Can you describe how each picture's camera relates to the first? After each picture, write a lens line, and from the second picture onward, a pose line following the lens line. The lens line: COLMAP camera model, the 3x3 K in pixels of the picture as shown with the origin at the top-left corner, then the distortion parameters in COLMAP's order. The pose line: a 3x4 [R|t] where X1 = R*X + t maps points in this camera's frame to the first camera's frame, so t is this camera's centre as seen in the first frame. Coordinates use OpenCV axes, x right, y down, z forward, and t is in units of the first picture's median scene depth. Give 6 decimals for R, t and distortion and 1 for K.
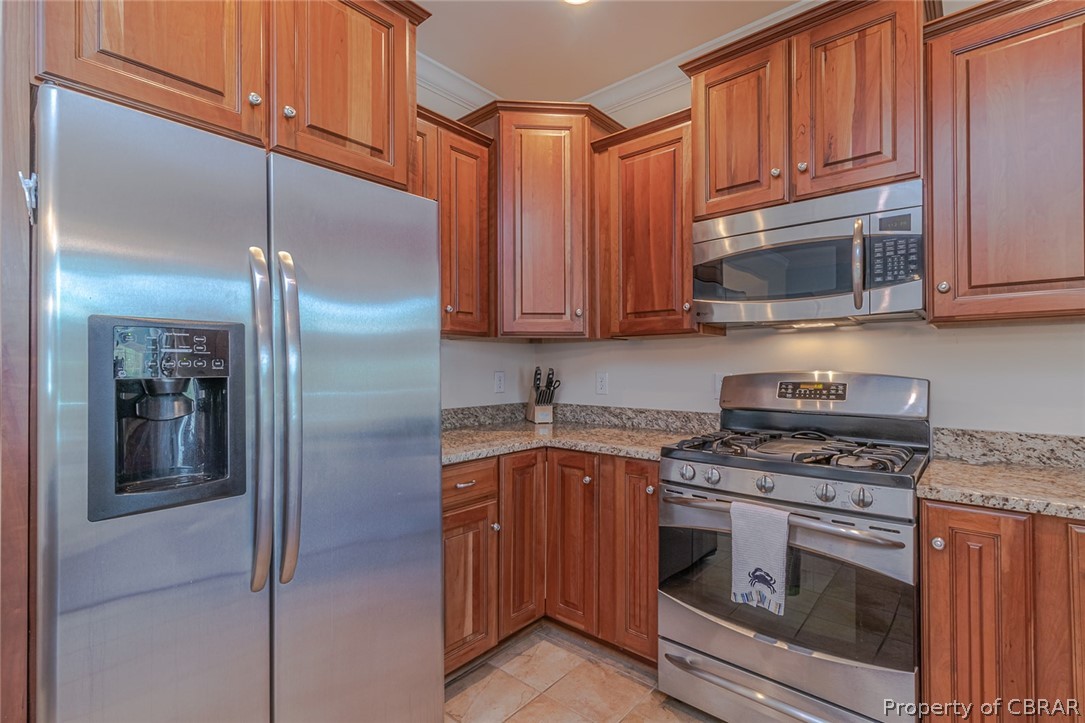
lens RADIAL K [[499.3, 0, 547.5], [0, 499.3, 363.5], [0, 0, 1]] dist [0.002561, 0.000626]
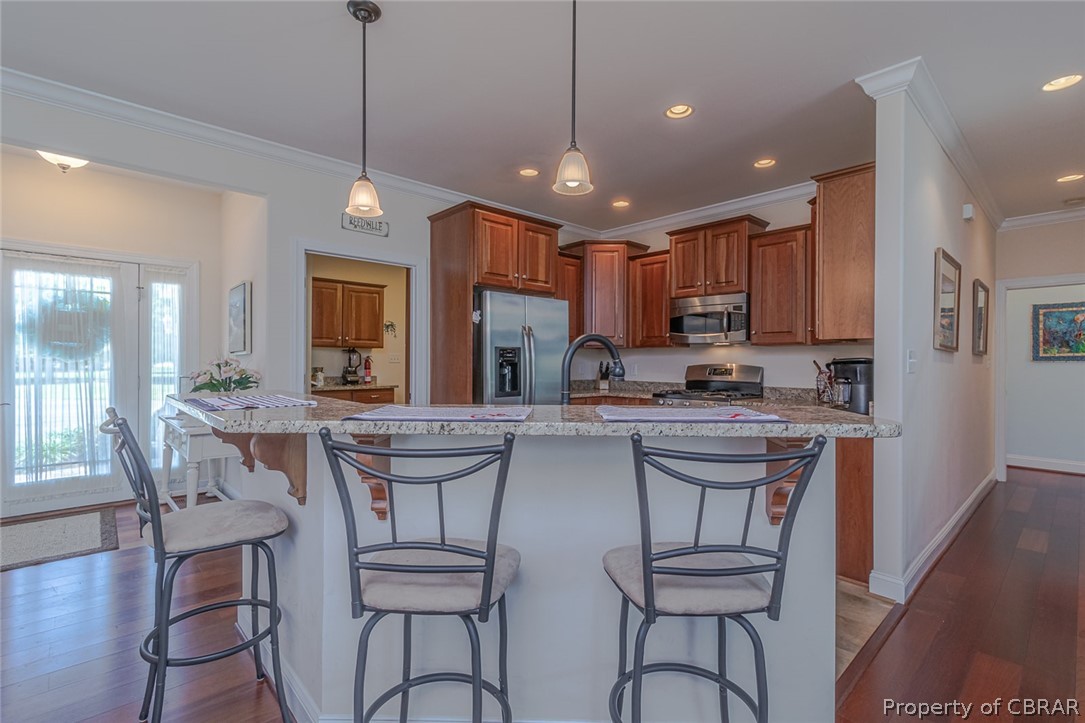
lens RADIAL K [[503.5, 0, 544.2], [0, 503.5, 362.1], [0, 0, 1]] dist [0.006830, -0.000631]
pose [[0.993673, 0.007256, -0.112075, -0.028058], [-0.006865, 0.999969, 0.003868, 0.005262], [0.112099, -0.003074, 0.993692, -1.397166]]
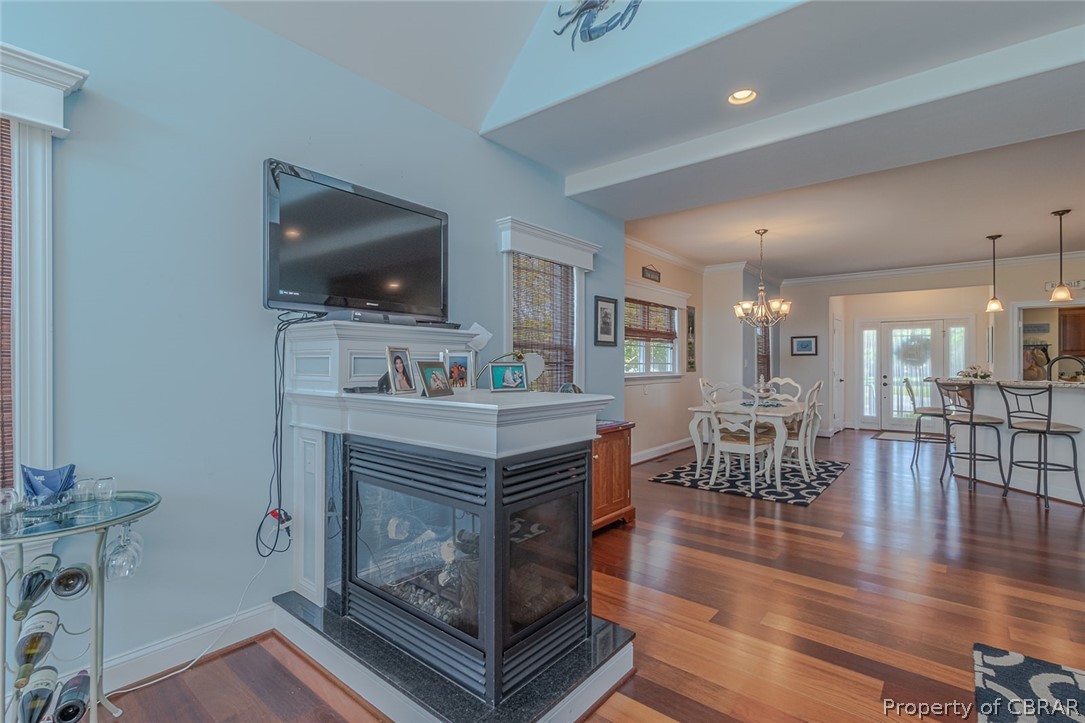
lens RADIAL K [[499.3, 0, 547.5], [0, 499.3, 363.5], [0, 0, 1]] dist [0.002561, 0.000626]
pose [[0.025453, -0.000645, -0.999676, 2.227467], [-0.001139, 0.999999, -0.000674, -0.002371], [0.999675, 0.001156, 0.025452, -2.972209]]
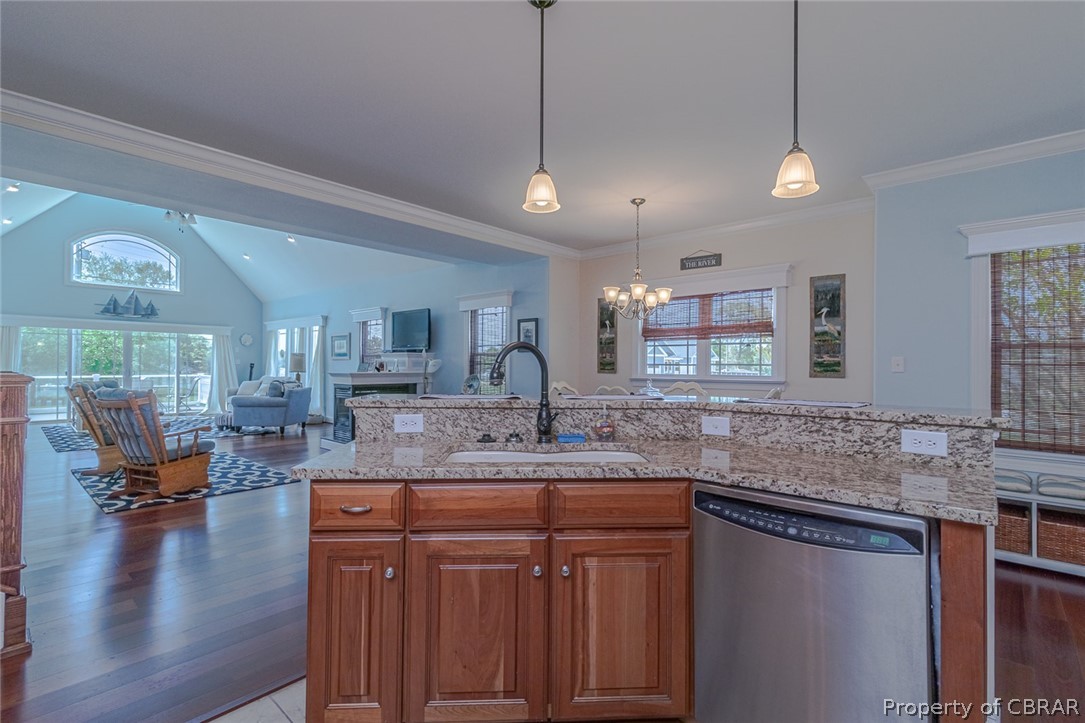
lens RADIAL K [[499.3, 0, 547.5], [0, 499.3, 363.5], [0, 0, 1]] dist [0.002561, 0.000626]
pose [[-0.999860, -0.006611, 0.015364, -0.097416], [-0.006689, 0.999965, -0.005020, 0.007545], [-0.015330, -0.005122, -0.999869, 0.477601]]
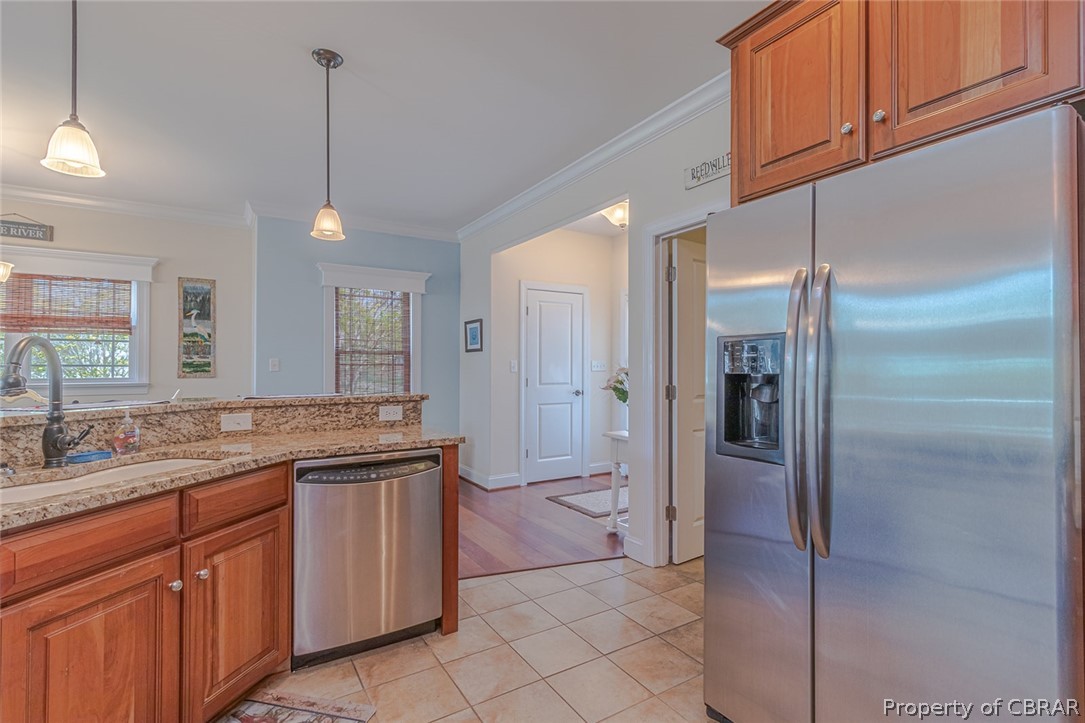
lens RADIAL K [[503.5, 0, 544.2], [0, 503.5, 362.1], [0, 0, 1]] dist [0.006830, -0.000631]
pose [[-0.295252, -0.009931, -0.955368, 0.452100], [0.001982, 0.999937, -0.011006, 0.007716], [0.955417, -0.005143, -0.295214, 0.436161]]
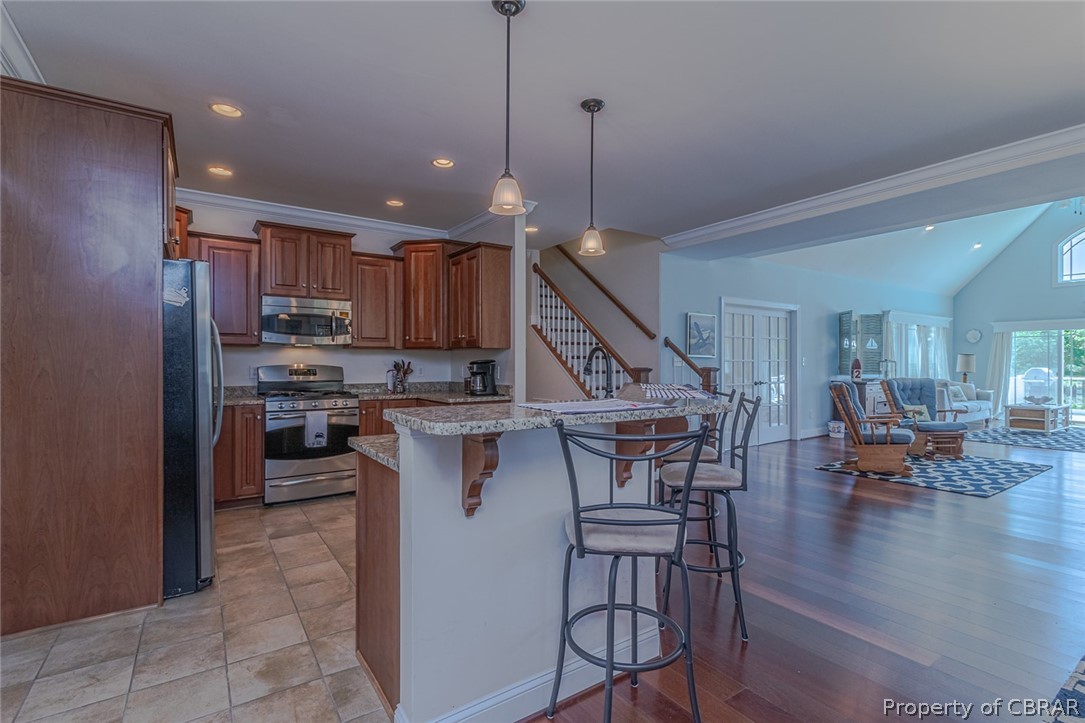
lens RADIAL K [[503.5, 0, 544.2], [0, 503.5, 362.1], [0, 0, 1]] dist [0.006830, -0.000631]
pose [[0.258248, 0.000260, 0.966079, -1.481590], [-0.002616, 0.999996, 0.000430, 0.001272], [-0.966075, -0.002638, 0.258247, -0.726200]]
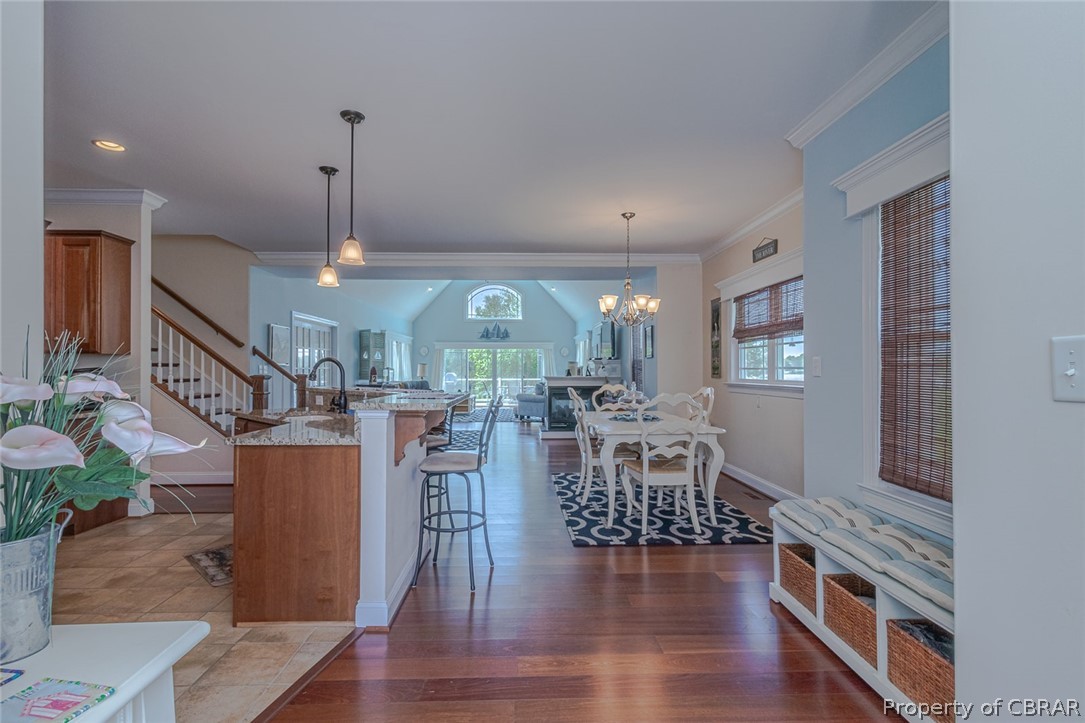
lens RADIAL K [[508.8, 0, 536.1], [0, 508.8, 365.6], [0, 0, 1]] dist [0.000041, 0.000099]
pose [[-0.672565, 0.006832, 0.740006, -1.939955], [0.000513, 0.999961, -0.008765, 0.003058], [-0.740038, -0.005515, -0.672543, 0.186756]]
